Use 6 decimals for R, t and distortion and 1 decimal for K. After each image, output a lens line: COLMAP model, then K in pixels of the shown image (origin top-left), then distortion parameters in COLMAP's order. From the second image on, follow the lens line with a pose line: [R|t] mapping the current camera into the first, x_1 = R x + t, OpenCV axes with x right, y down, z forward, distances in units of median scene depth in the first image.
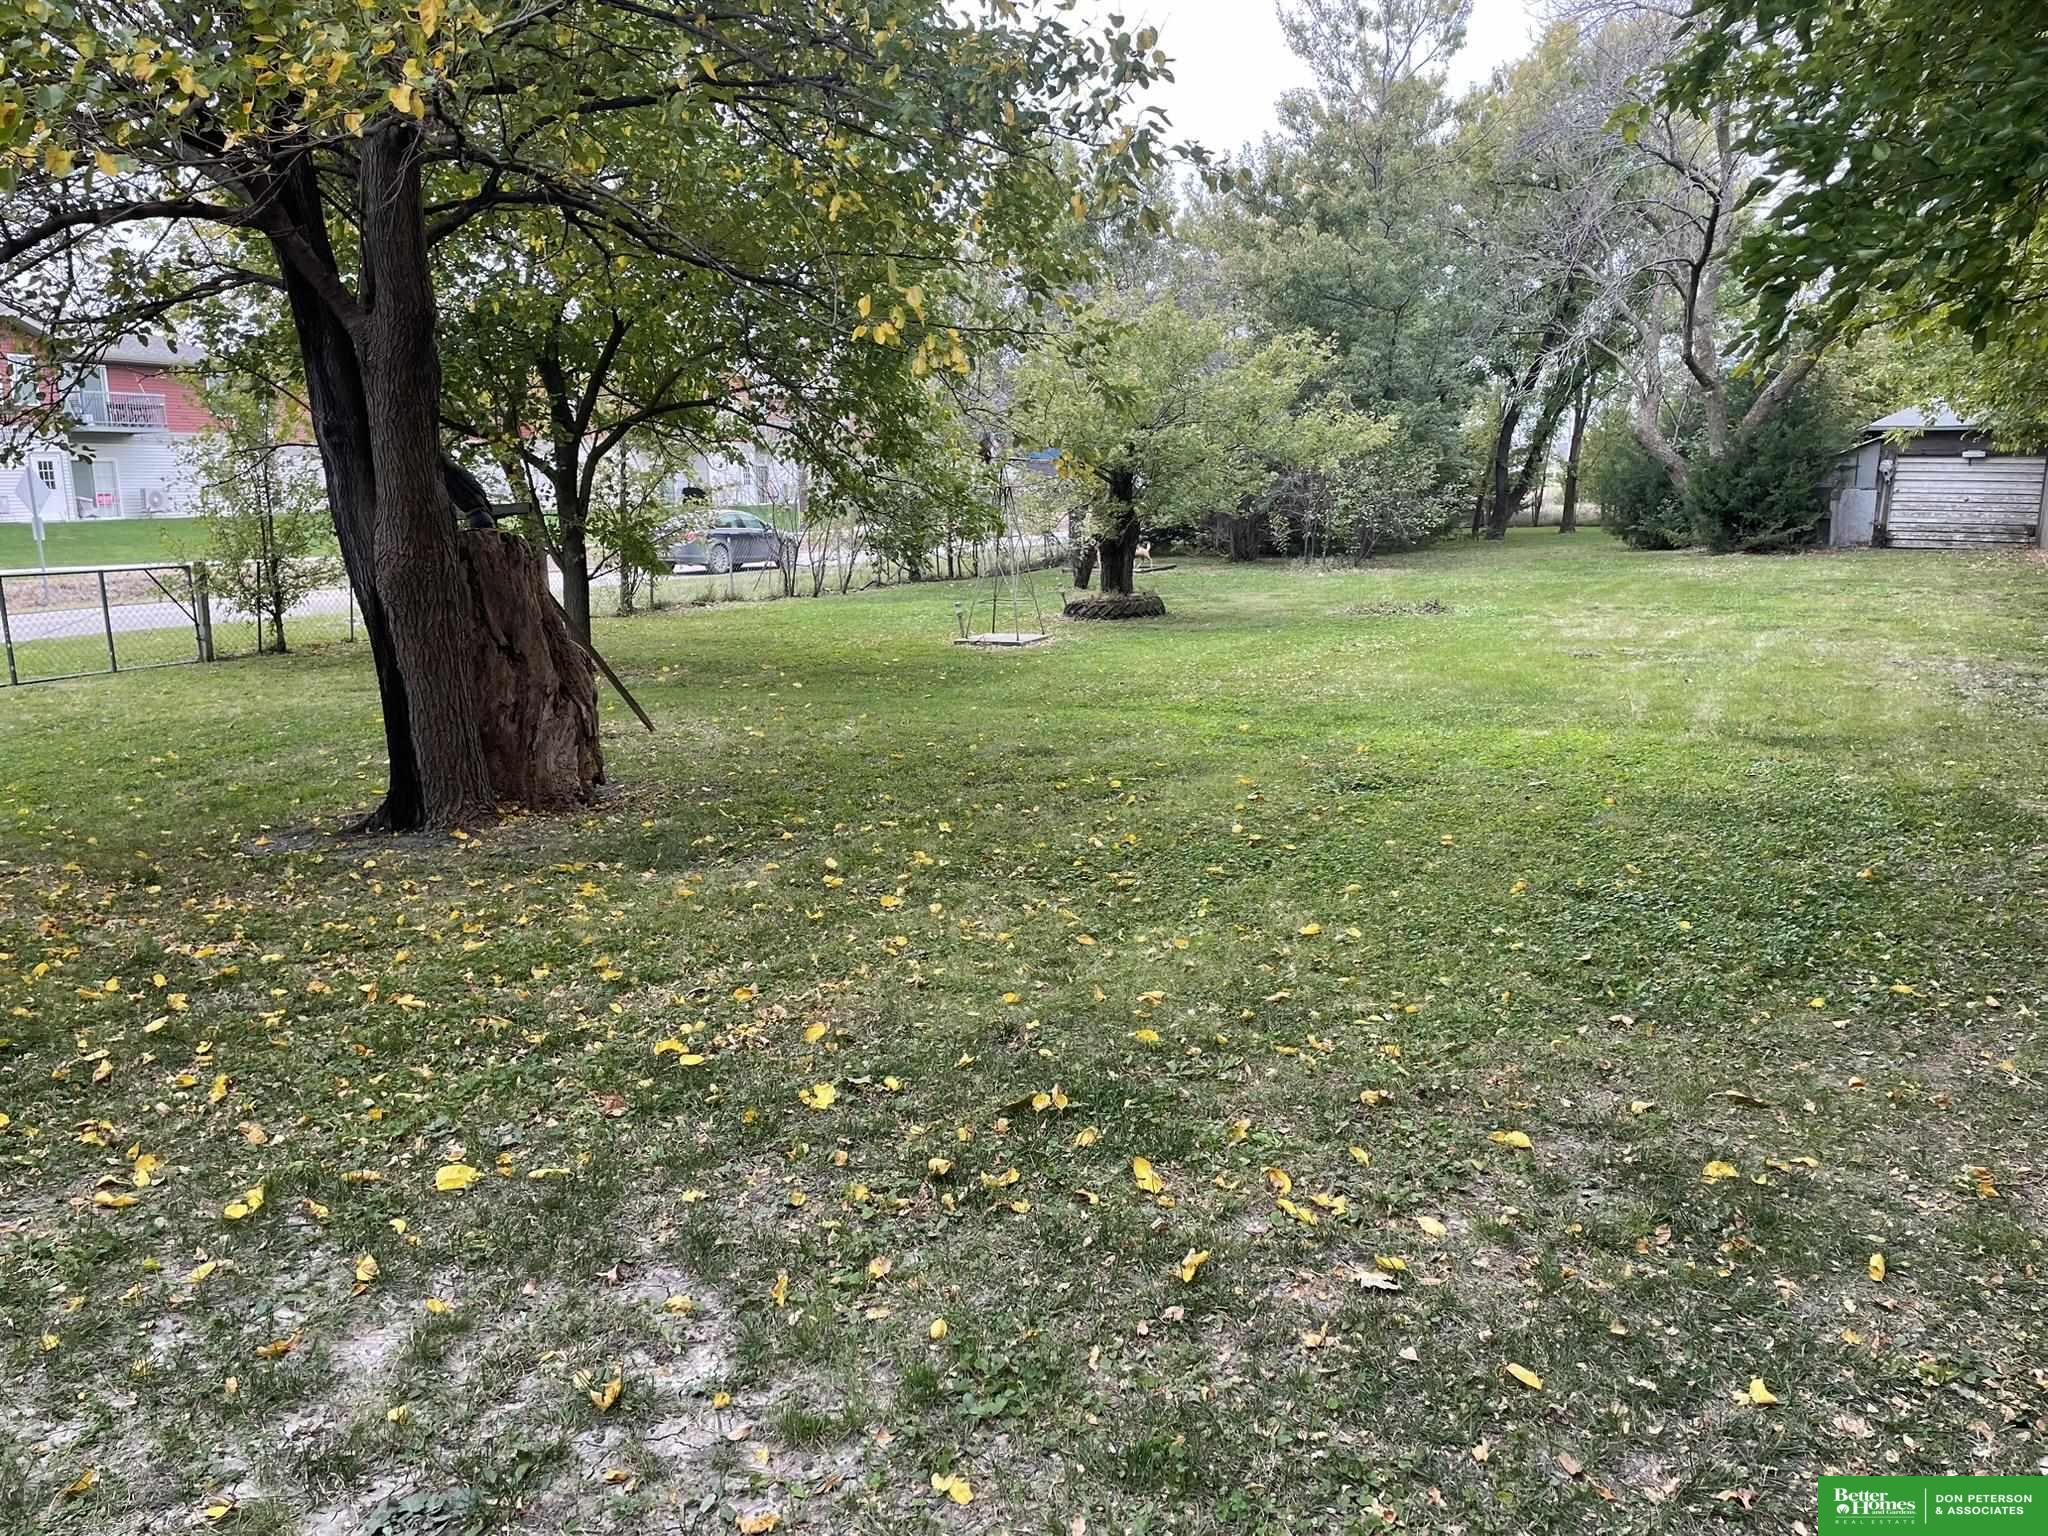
lens RADIAL K [[1546.4, 0, 1023.8], [0, 1546.4, 778.3], [0, 0, 1]] dist [0.085776, -0.110992]
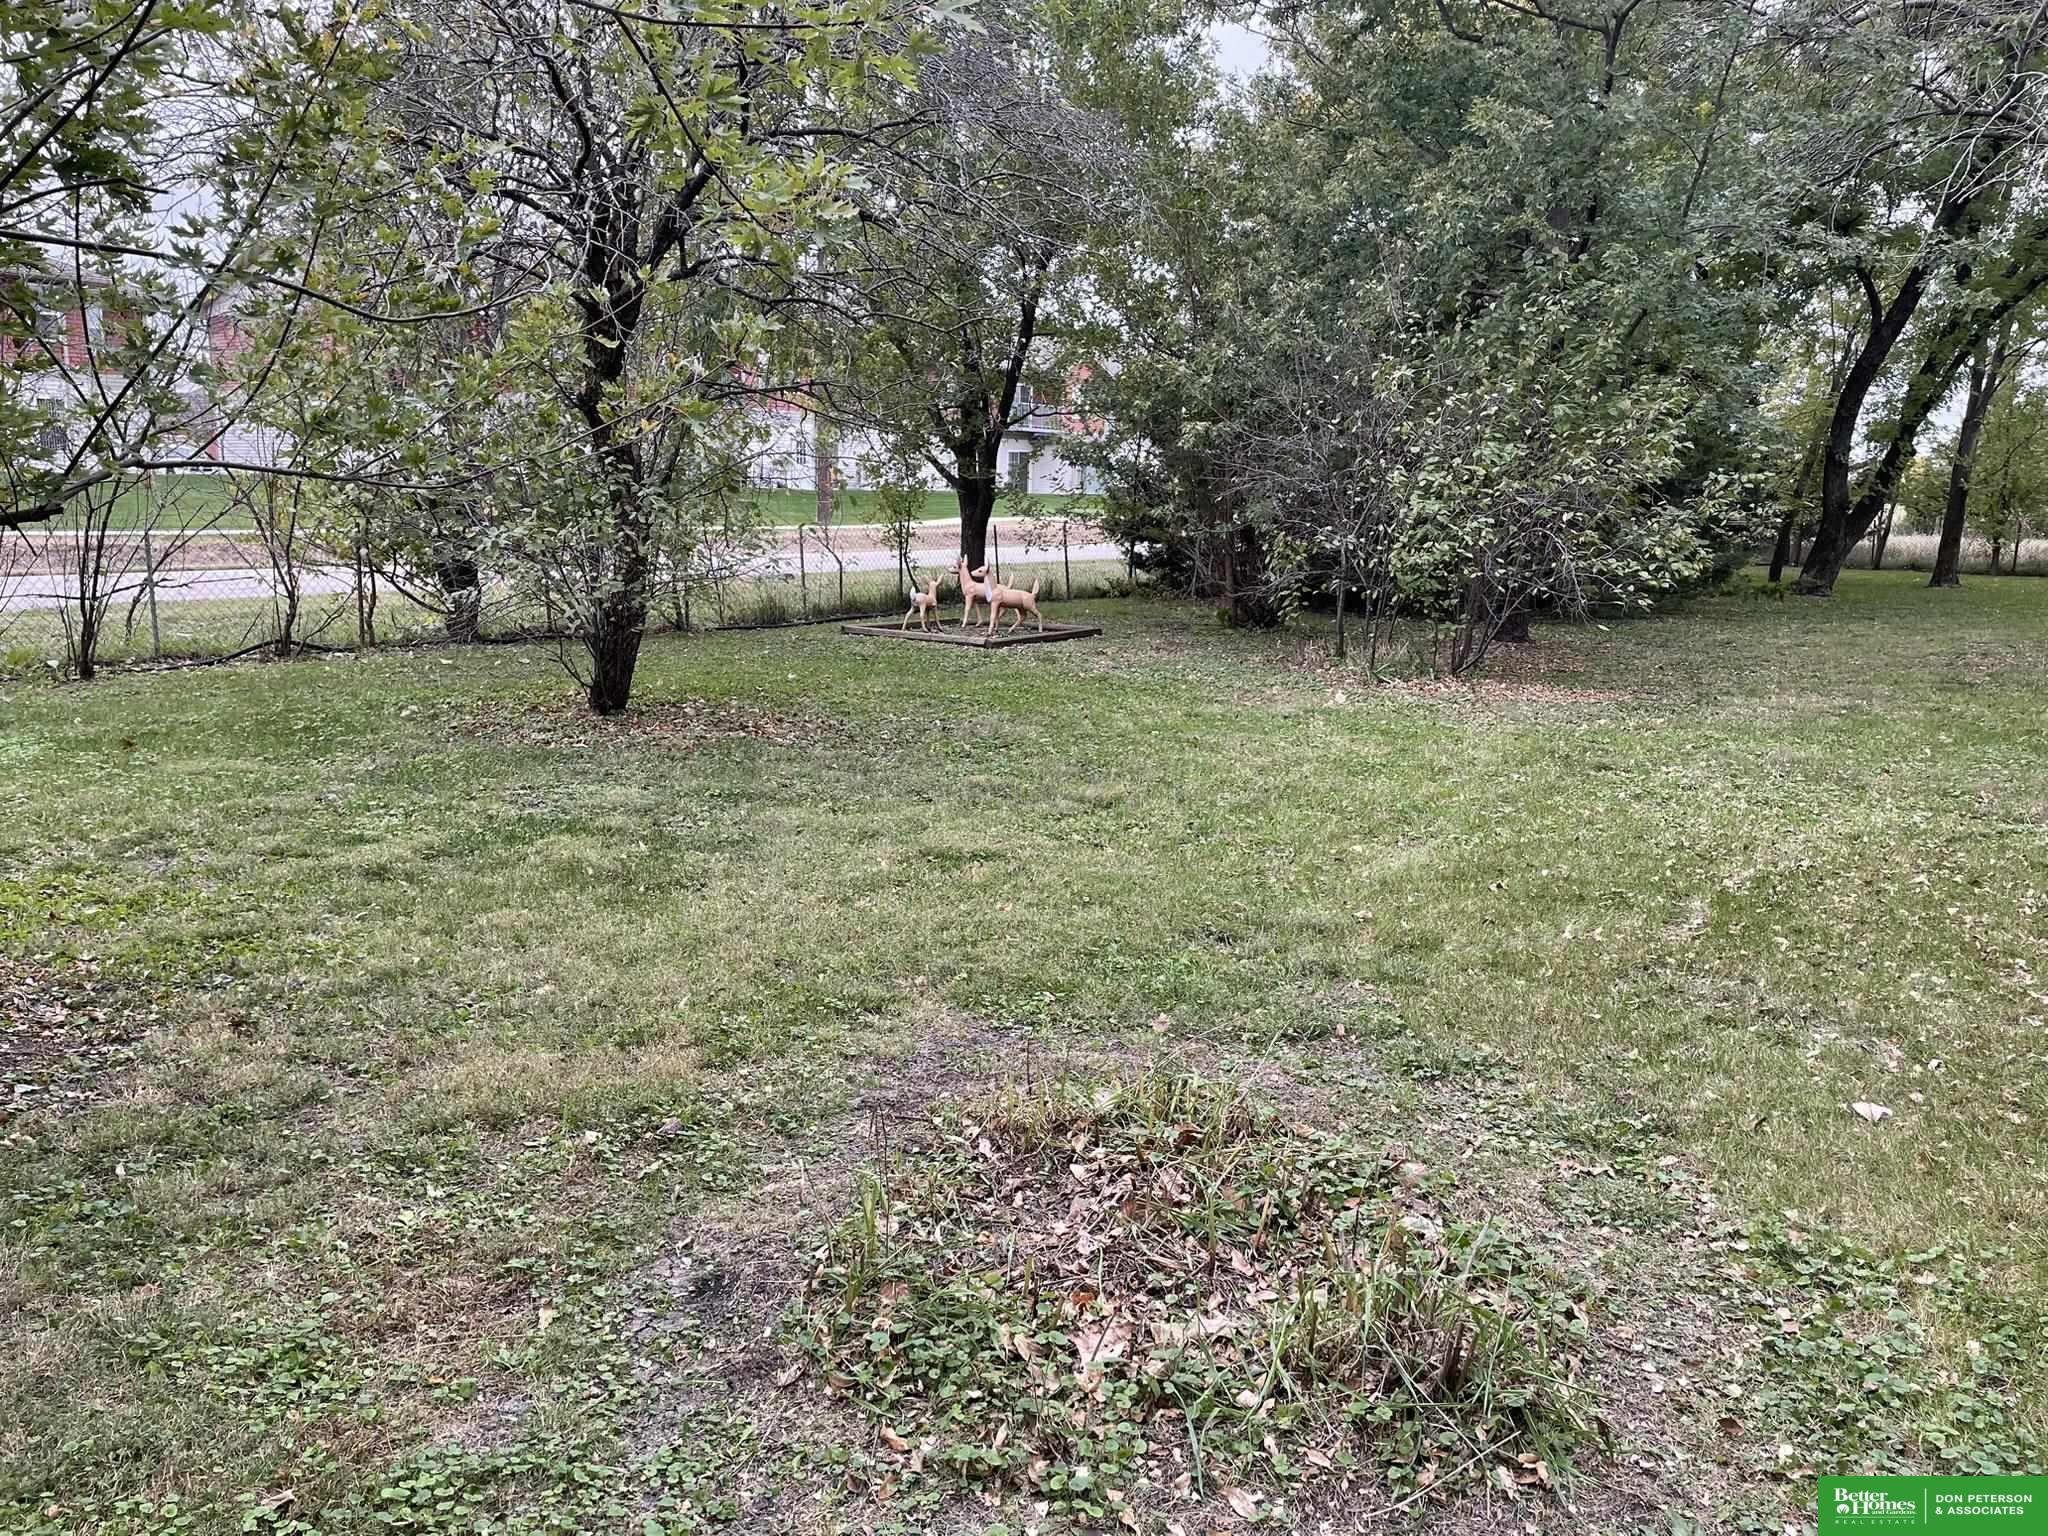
lens RADIAL K [[1546.4, 0, 1022.9], [0, 1546.4, 768.9], [0, 0, 1]] dist [0.085776, -0.110992]
pose [[0.985959, 0.066681, -0.153099, 0.163524], [-0.067803, 0.997696, -0.002115, -0.101088], [0.152606, 0.012466, 0.988209, 0.579087]]
